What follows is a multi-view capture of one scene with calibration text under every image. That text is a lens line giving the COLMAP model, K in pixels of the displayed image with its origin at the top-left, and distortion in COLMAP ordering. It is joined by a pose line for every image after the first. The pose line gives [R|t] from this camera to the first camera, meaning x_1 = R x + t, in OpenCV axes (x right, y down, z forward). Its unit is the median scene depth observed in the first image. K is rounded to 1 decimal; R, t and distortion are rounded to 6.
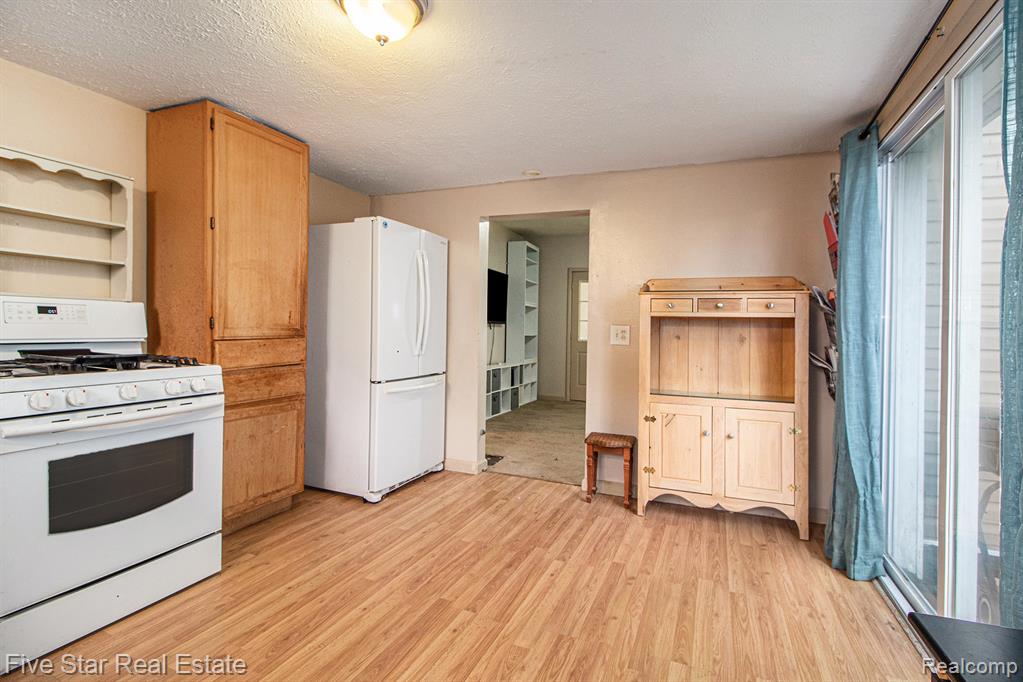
lens RADIAL K [[480.0, 0, 511.9], [0, 480.0, 322.6], [0, 0, 1]] dist [0.000137, -0.012159]
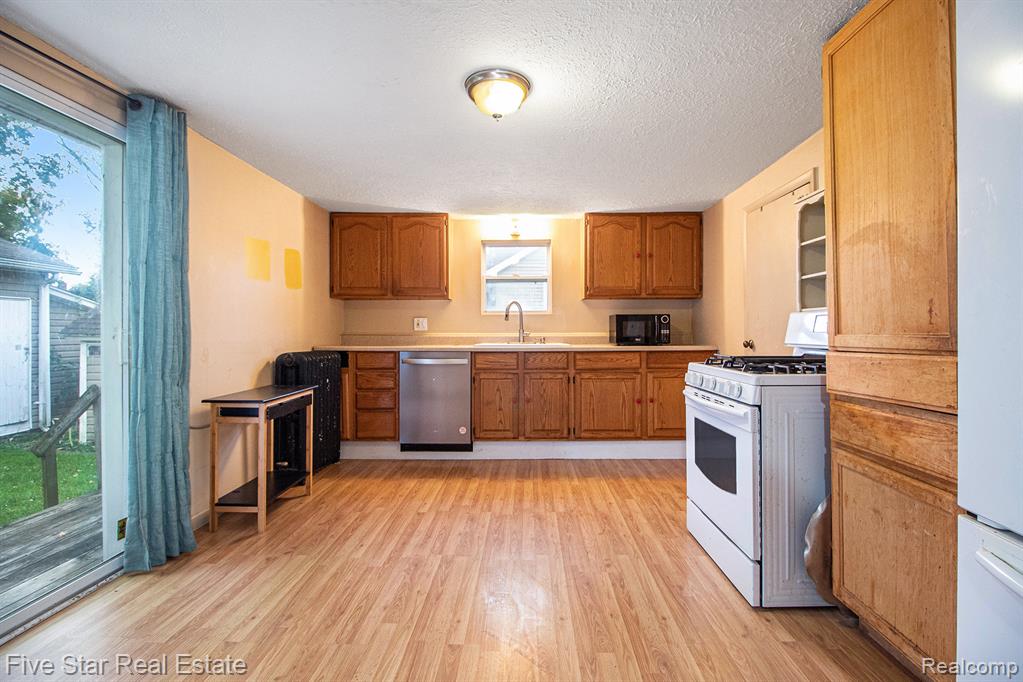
lens RADIAL K [[480.0, 0, 524.5], [0, 480.0, 332.4], [0, 0, 1]] dist [0.000147, -0.012448]
pose [[-0.919480, -0.020707, -0.392591, 0.146723], [-0.016758, 0.999769, -0.013482, 0.030984], [0.392780, -0.005817, -0.919614, 1.757642]]
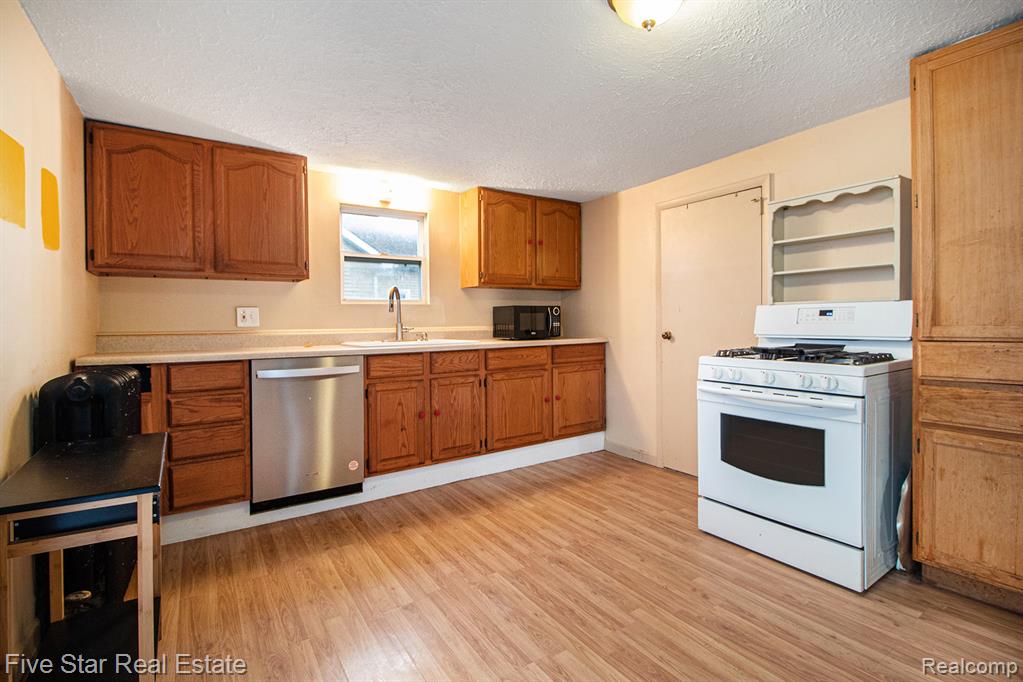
lens RADIAL K [[480.0, 0, 524.5], [0, 480.0, 332.4], [0, 0, 1]] dist [0.000147, -0.012448]
pose [[-0.536066, 0.002382, -0.844173, 0.526659], [0.004884, 0.999988, -0.000280, 0.022622], [0.844162, -0.004273, -0.536071, 1.006828]]
